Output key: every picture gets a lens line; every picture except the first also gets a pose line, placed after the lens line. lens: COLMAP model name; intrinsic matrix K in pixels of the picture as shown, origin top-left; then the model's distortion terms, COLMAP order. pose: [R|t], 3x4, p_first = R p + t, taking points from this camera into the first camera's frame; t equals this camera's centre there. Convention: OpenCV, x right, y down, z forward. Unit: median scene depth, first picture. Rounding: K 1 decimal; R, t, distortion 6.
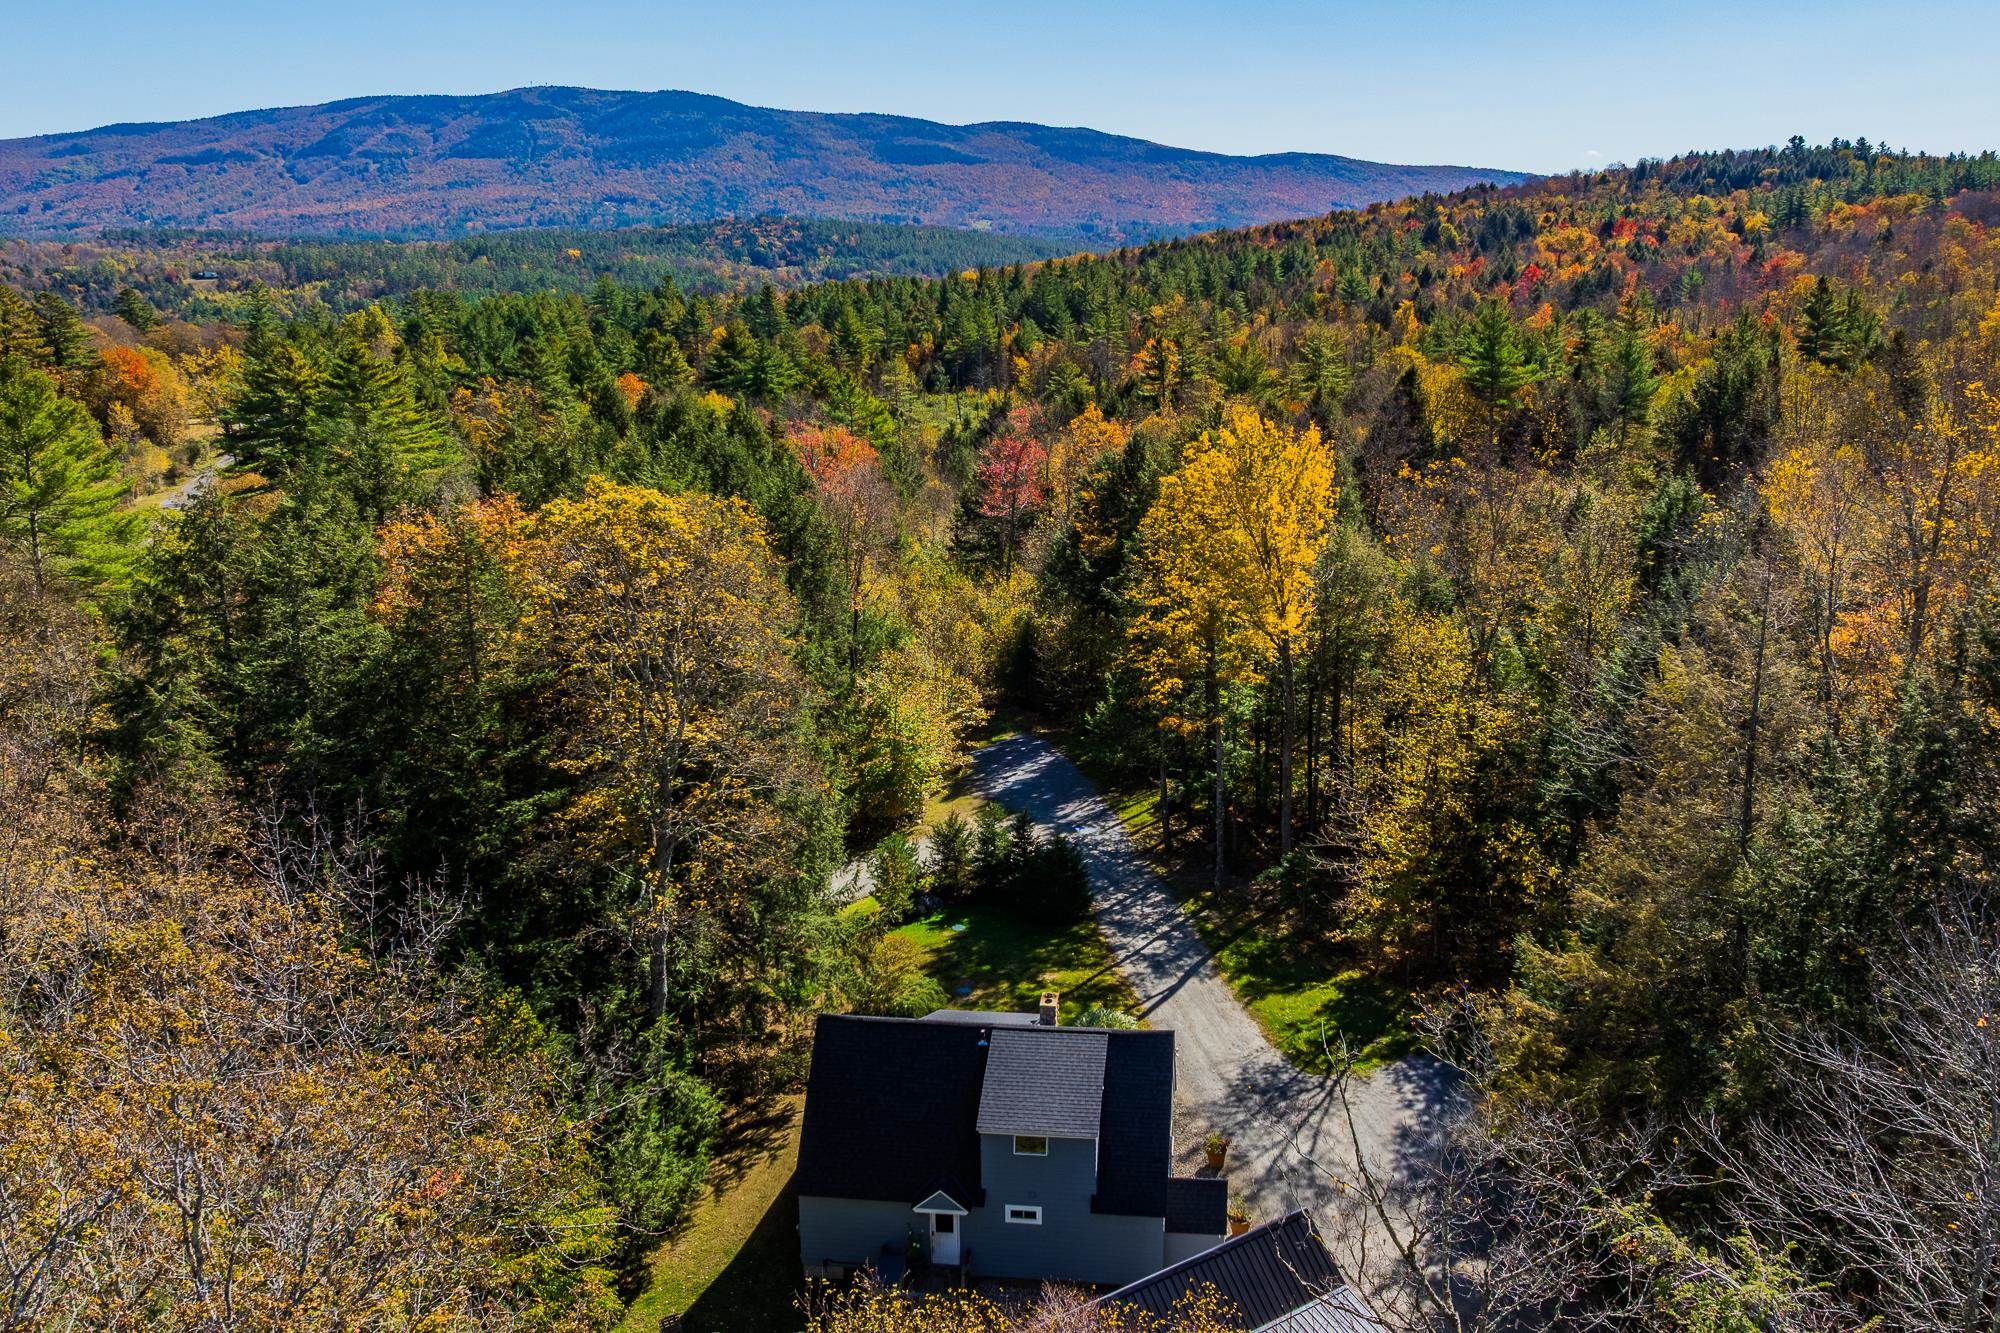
lens RADIAL K [[1652.9, 0, 1061.1], [0, 1652.9, 659.4], [0, 0, 1]] dist [-0.014719, -0.024974]
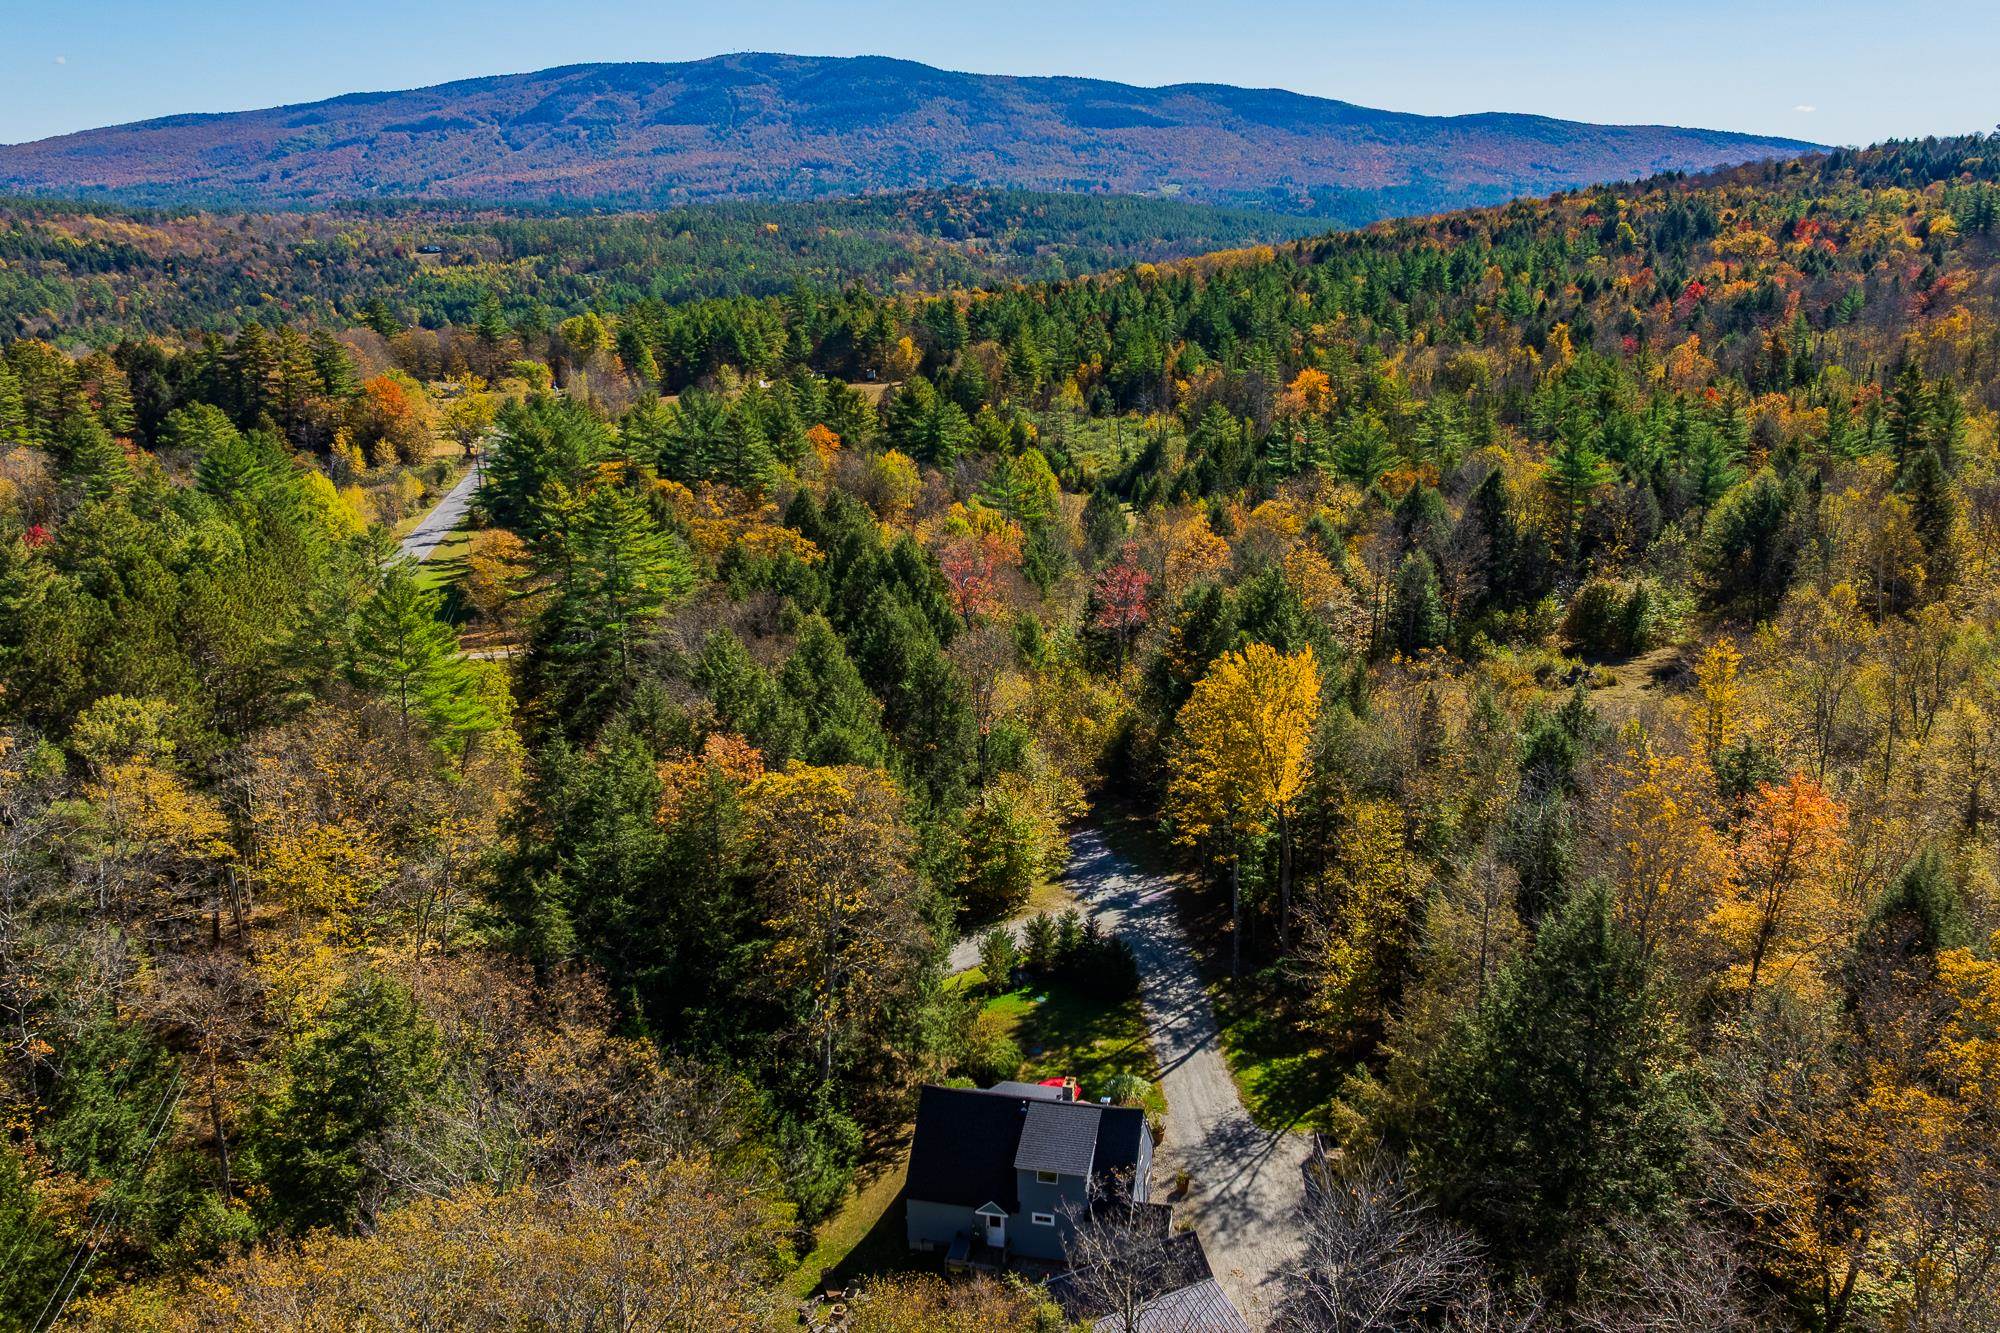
lens RADIAL K [[1652.9, 0, 1061.1], [0, 1652.9, 659.4], [0, 0, 1]] dist [-0.014719, -0.024974]
pose [[0.993775, 0.027227, -0.108024, 0.016912], [-0.024683, 0.999387, 0.024816, -0.027583], [0.108633, -0.021995, 0.993839, -0.064723]]
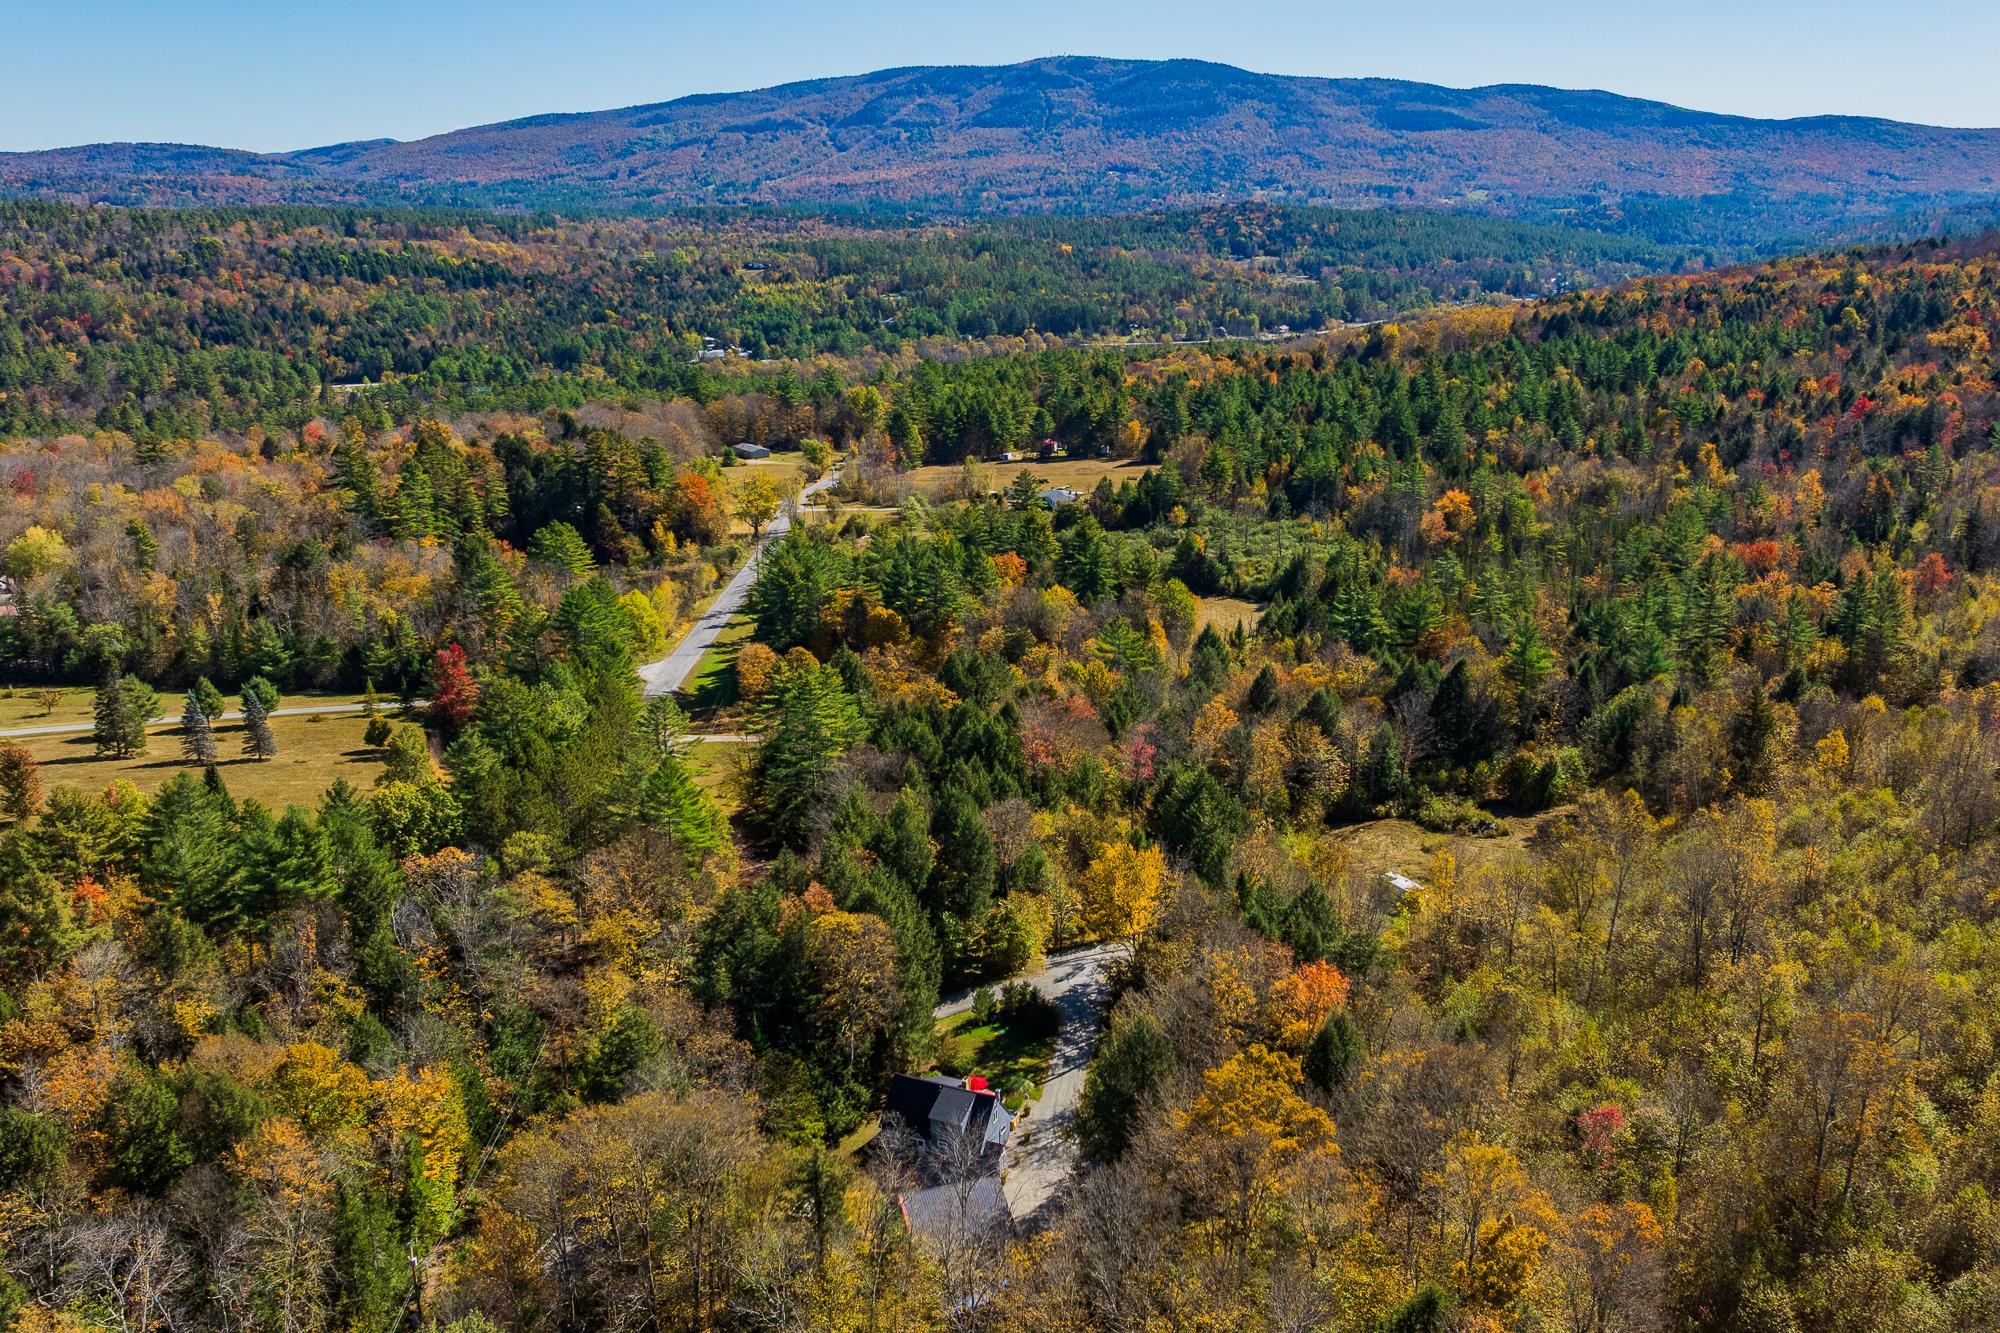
lens RADIAL K [[1652.9, 0, 1061.1], [0, 1652.9, 659.4], [0, 0, 1]] dist [-0.014719, -0.024974]
pose [[0.957313, 0.081772, -0.277246, 0.113891], [-0.073885, 0.996512, 0.038794, -0.084834], [0.279451, -0.016654, 0.960016, -0.227785]]
